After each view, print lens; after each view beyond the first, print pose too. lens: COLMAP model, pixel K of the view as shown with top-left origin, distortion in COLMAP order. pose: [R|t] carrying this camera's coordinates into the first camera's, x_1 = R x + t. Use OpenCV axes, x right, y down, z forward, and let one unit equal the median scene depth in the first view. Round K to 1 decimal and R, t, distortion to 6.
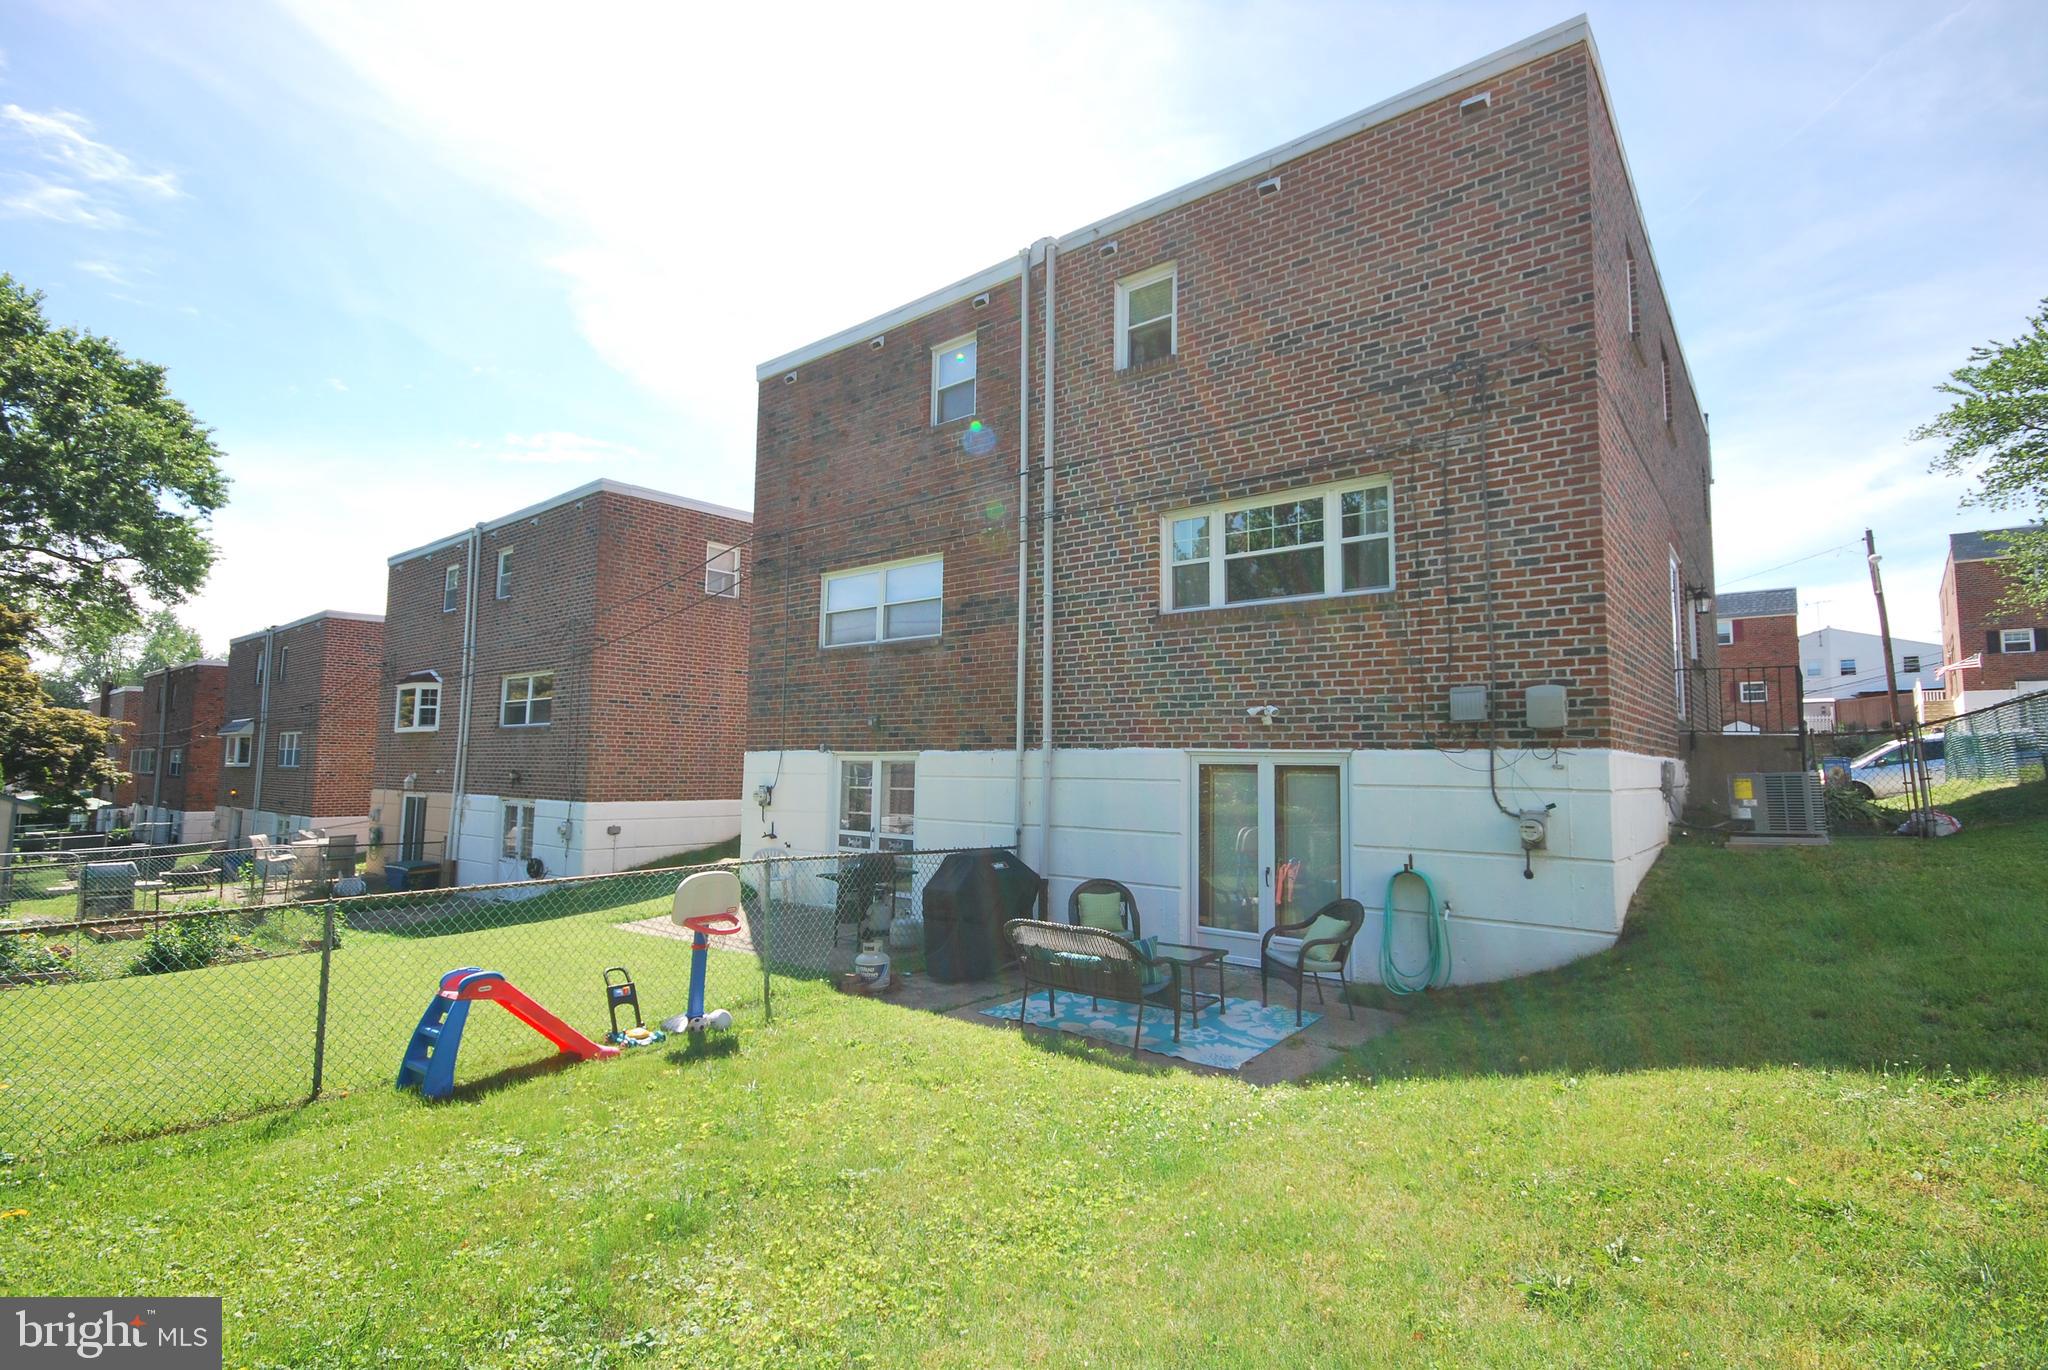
lens RADIAL K [[976.5, 0, 1024.0], [0, 976.5, 685.0], [0, 0, 1]] dist [-0.000545, -0.000212]
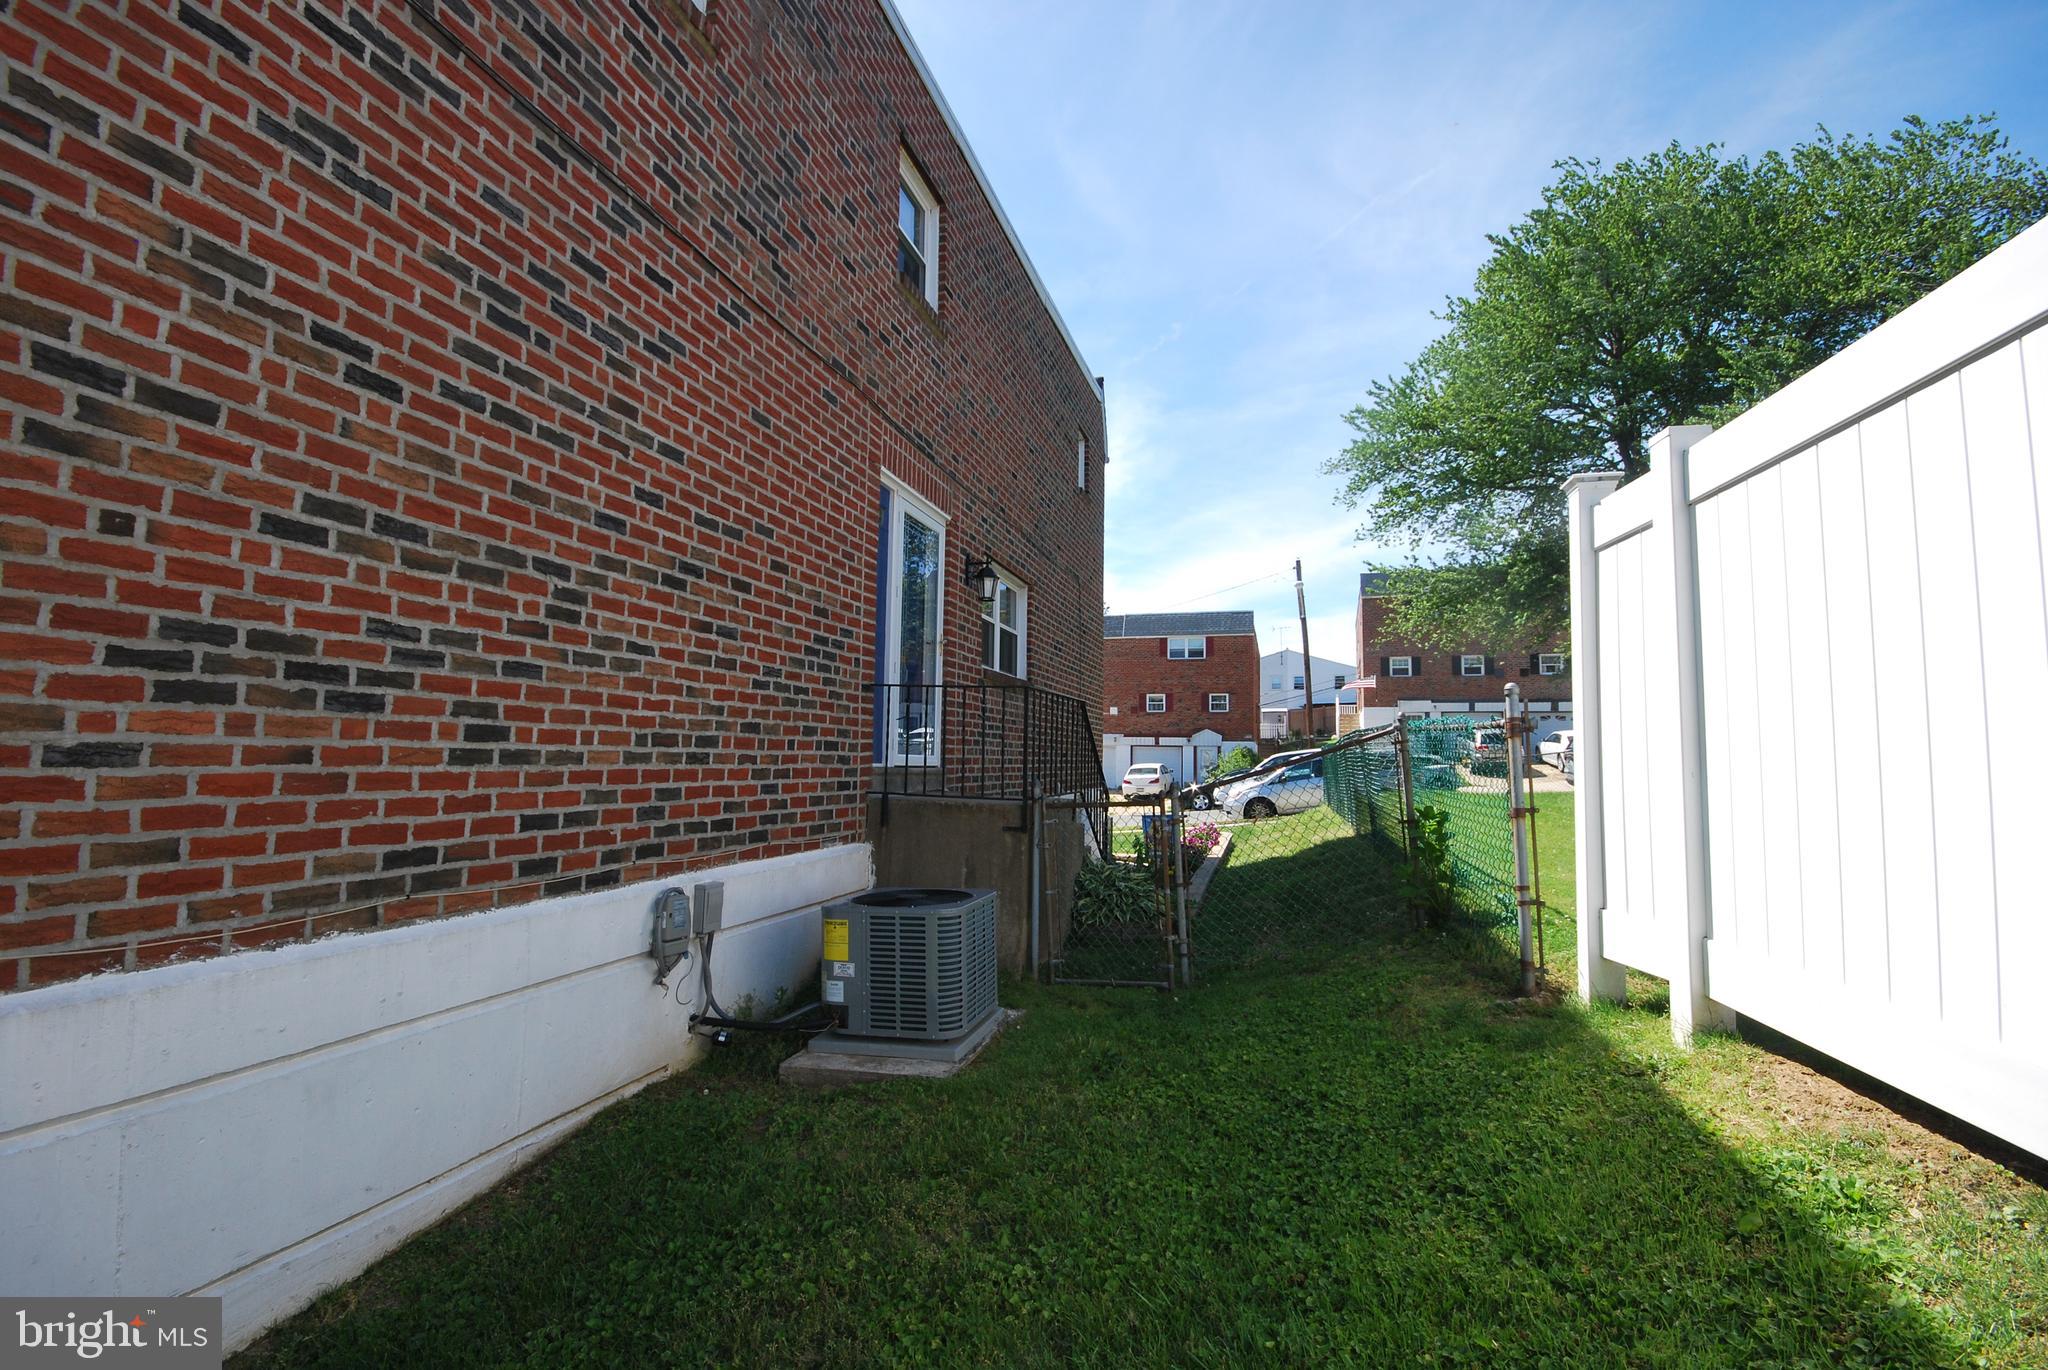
lens RADIAL K [[923.3, 0, 1024.0], [0, 923.3, 685.0], [0, 0, 1]] dist [0.002054, 0.000106]
pose [[0.923835, 0.025596, 0.381935, 0.237869], [-0.026368, 0.999647, -0.003213, -0.008495], [-0.381883, -0.007102, 0.924184, 0.198802]]
